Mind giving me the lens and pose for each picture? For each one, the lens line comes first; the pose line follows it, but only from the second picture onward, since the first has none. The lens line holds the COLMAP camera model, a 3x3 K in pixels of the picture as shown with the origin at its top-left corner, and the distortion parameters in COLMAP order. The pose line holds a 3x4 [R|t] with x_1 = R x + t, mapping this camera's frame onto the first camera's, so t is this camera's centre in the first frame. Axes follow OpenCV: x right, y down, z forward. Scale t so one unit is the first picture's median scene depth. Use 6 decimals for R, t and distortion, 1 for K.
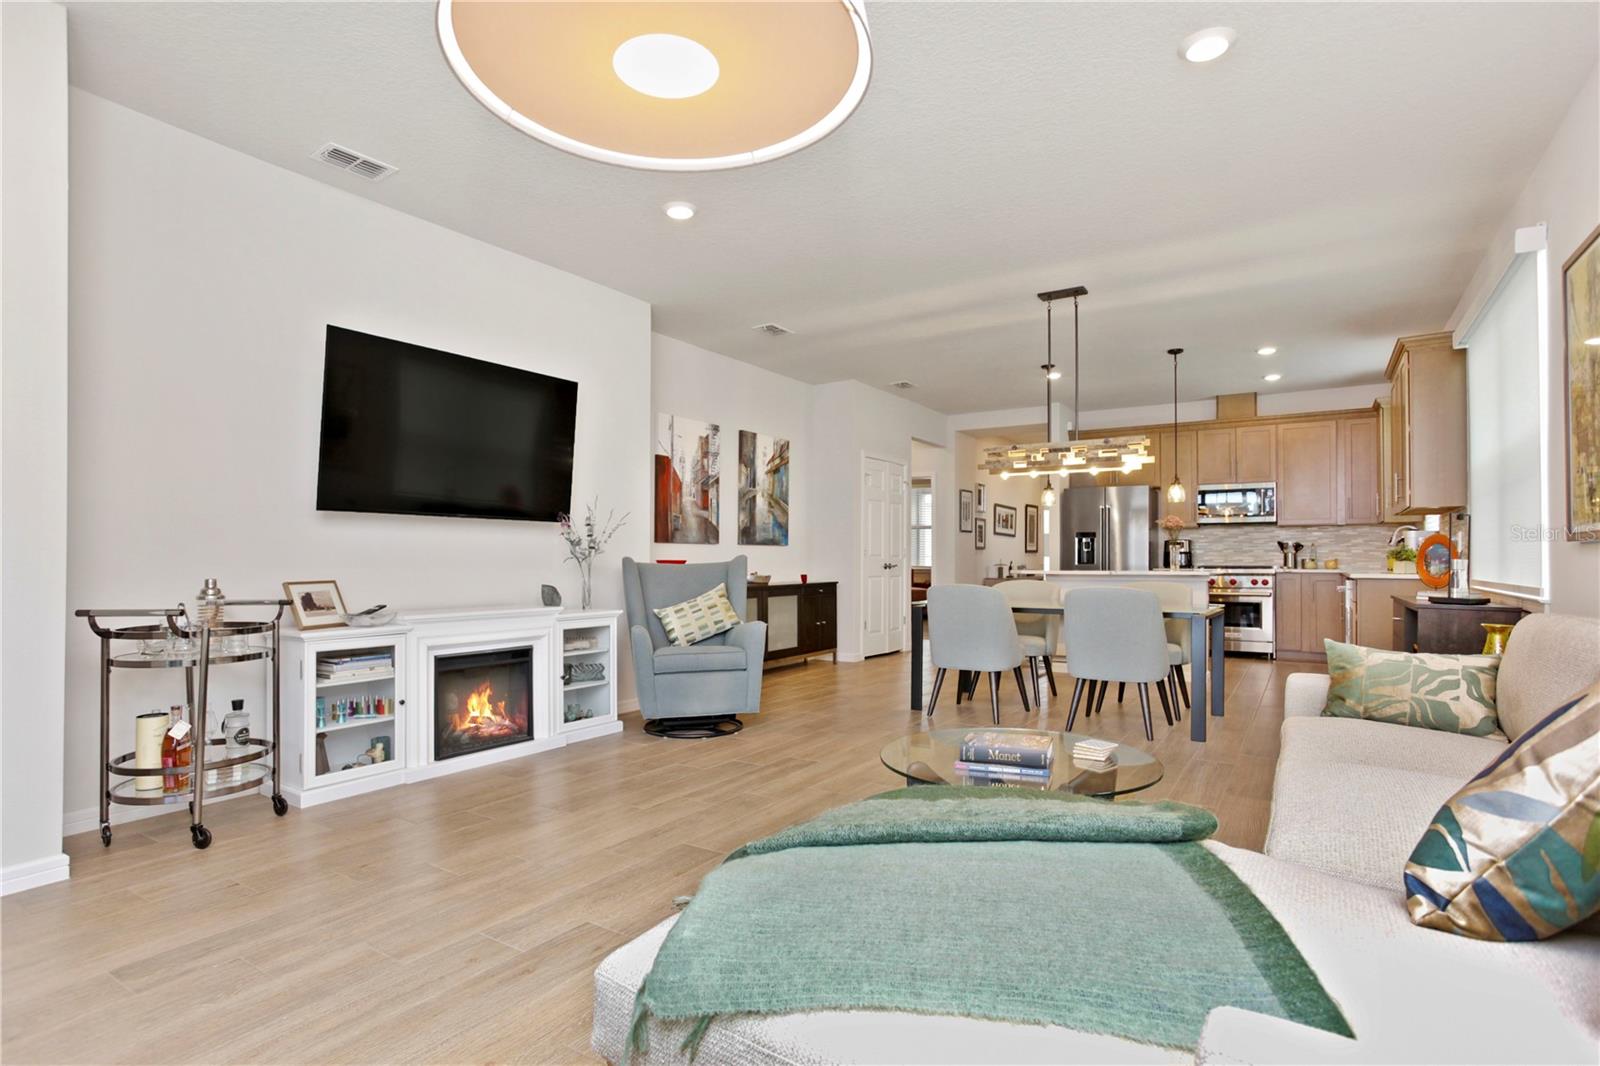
lens RADIAL K [[819.1, 0, 802.5], [0, 819.1, 546.4], [0, 0, 1]] dist [0.000513, 0.000181]
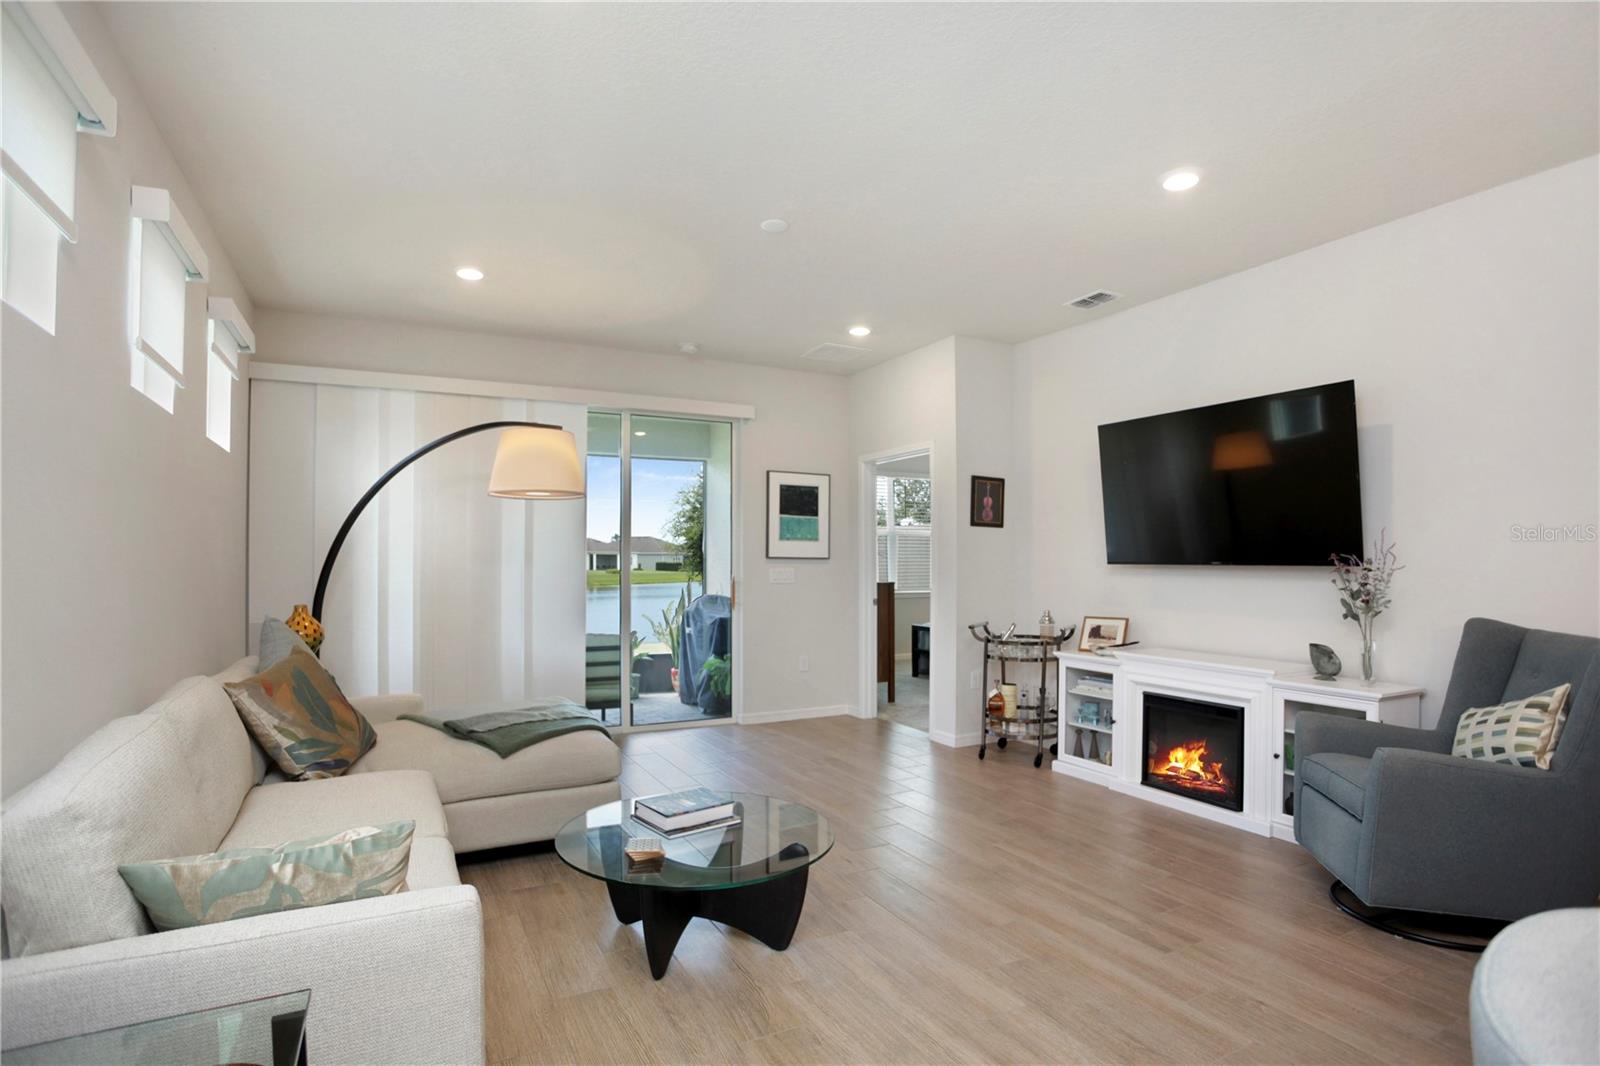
lens RADIAL K [[802.9, 0, 806.0], [0, 802.9, 552.1], [0, 0, 1]] dist [-0.064688, 0.026746]
pose [[-0.481777, -0.011756, -0.876215, 0.434697], [0.009506, 0.999781, -0.018641, -0.024549], [0.876242, -0.017310, -0.481559, 0.664404]]
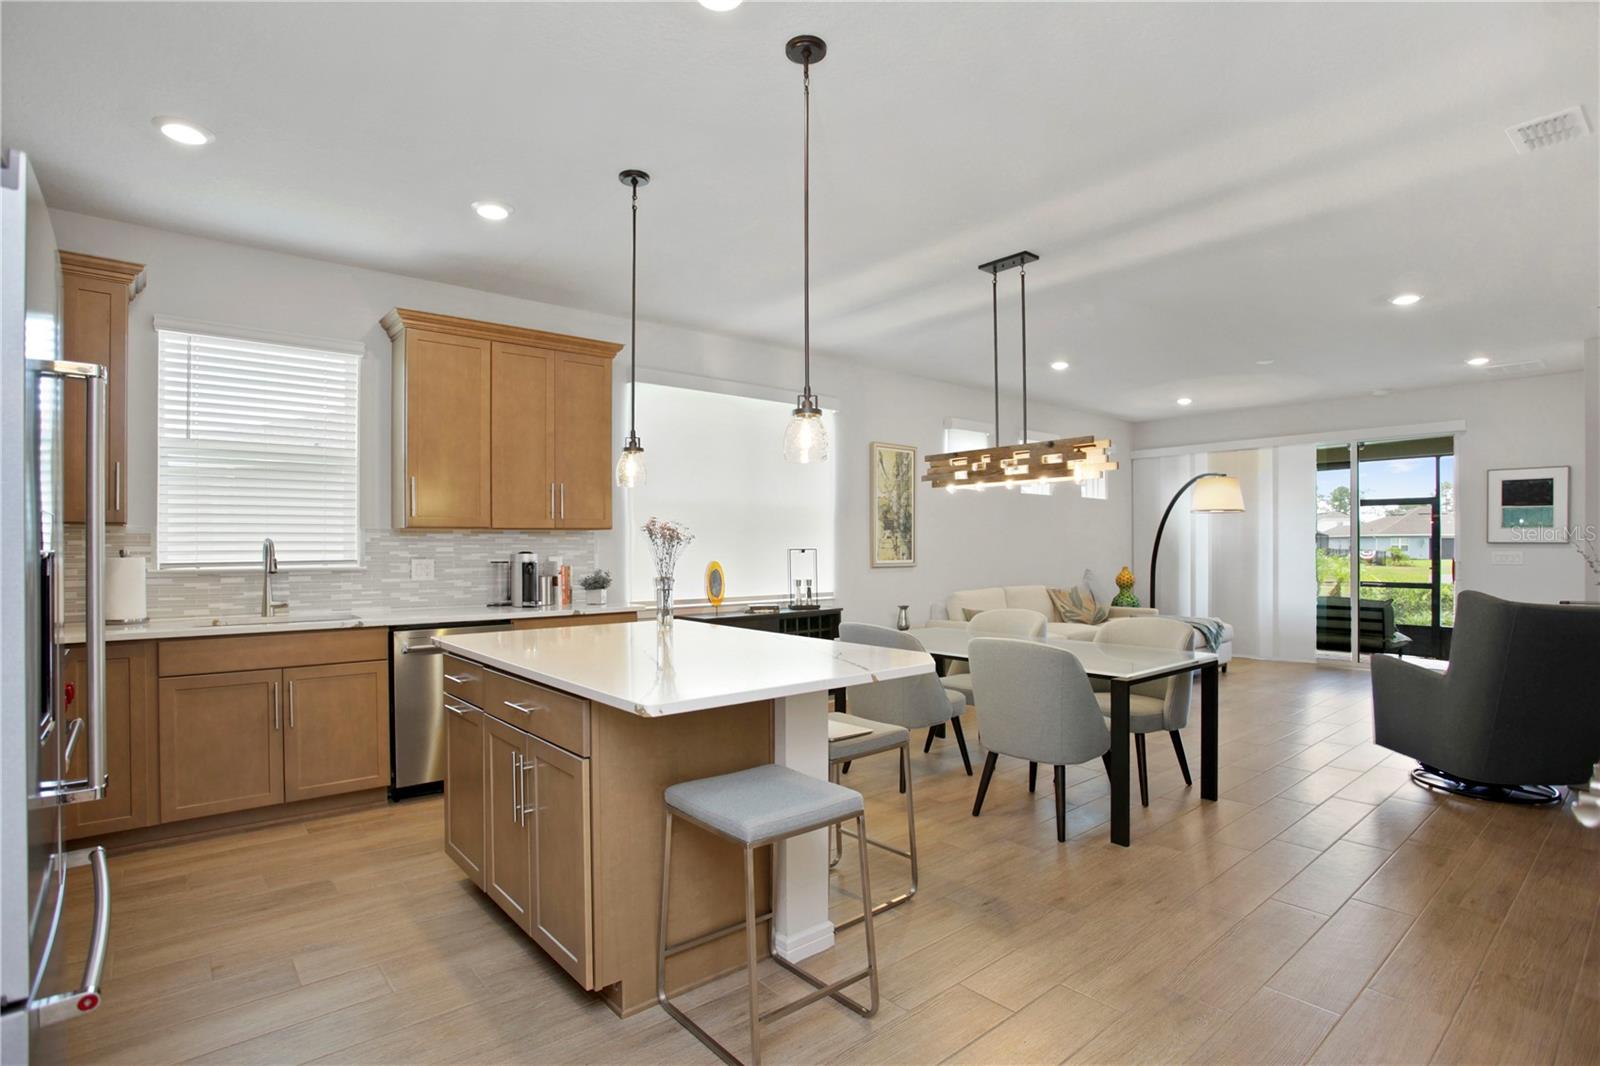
lens RADIAL K [[802.9, 0, 806.0], [0, 802.9, 552.1], [0, 0, 1]] dist [-0.064688, 0.026746]
pose [[-0.964227, 0.000247, 0.265080, 0.253892], [-0.001200, 0.999985, -0.005295, -0.016369], [-0.265077, -0.005424, -0.964212, 1.498555]]
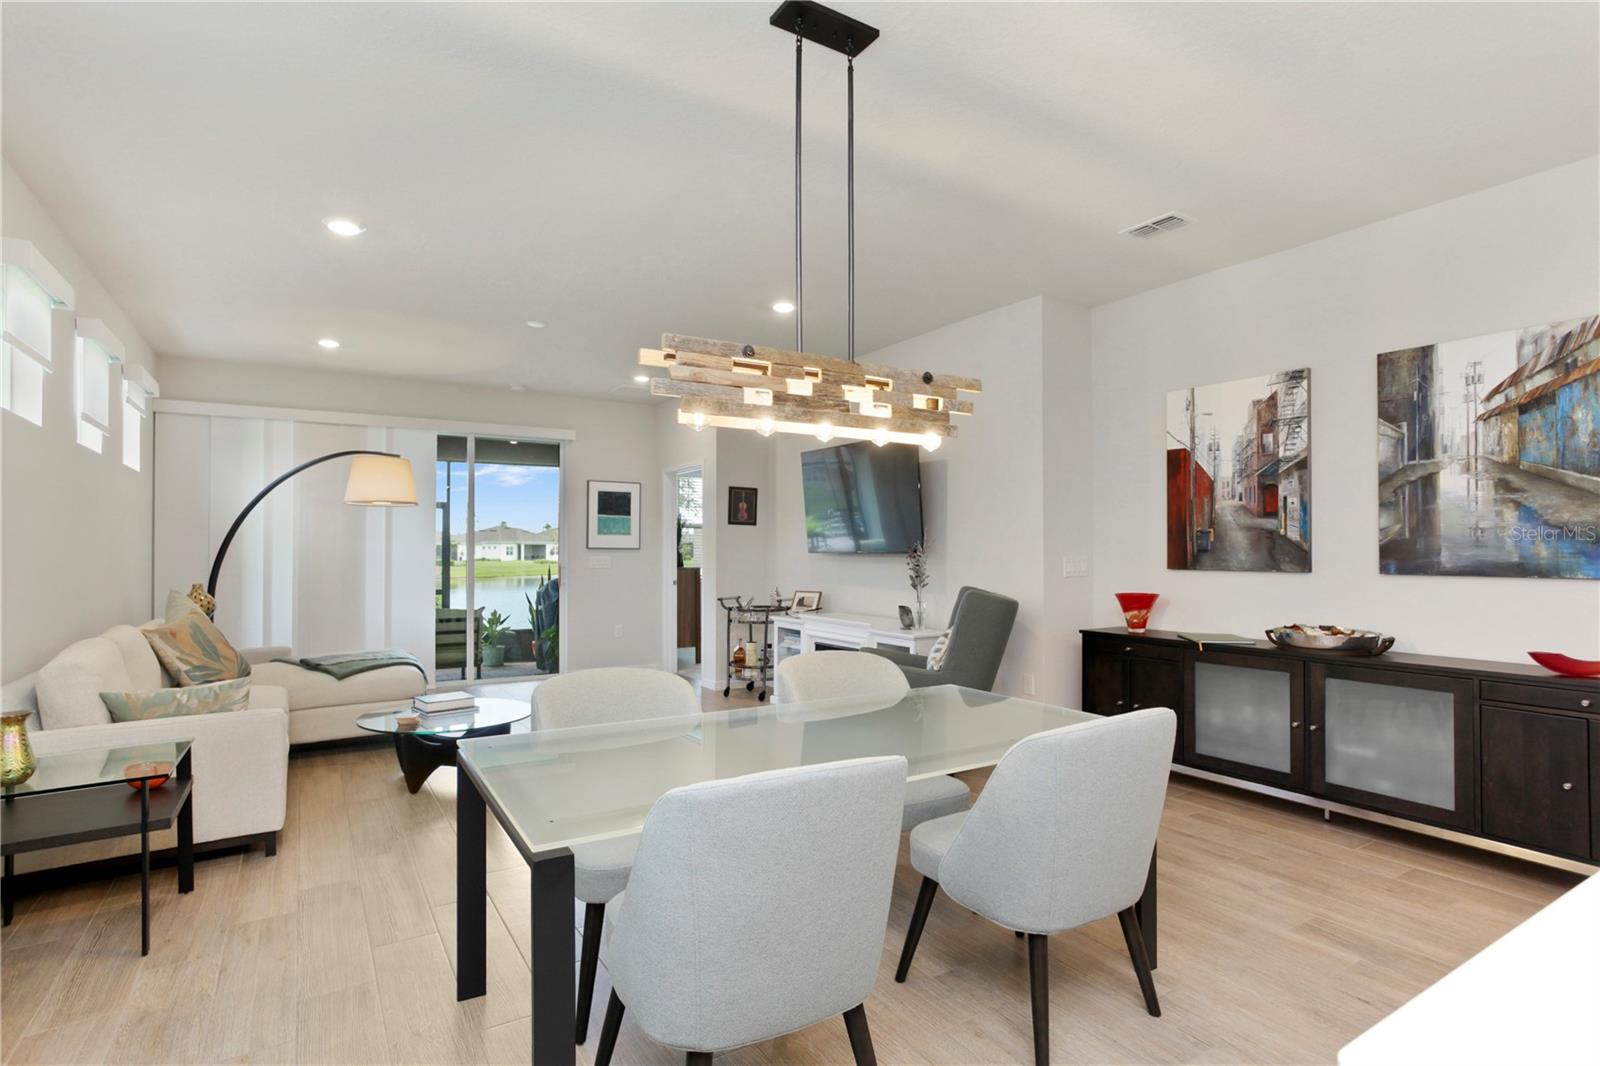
lens RADIAL K [[796.3, 0, 793.2], [0, 796.3, 538.1], [0, 0, 1]] dist [-0.043611, 0.042369]
pose [[-0.418251, -0.014969, -0.908208, 0.590020], [0.012417, 0.999677, -0.022195, -0.020883], [0.908246, -0.020561, -0.417930, 0.961068]]
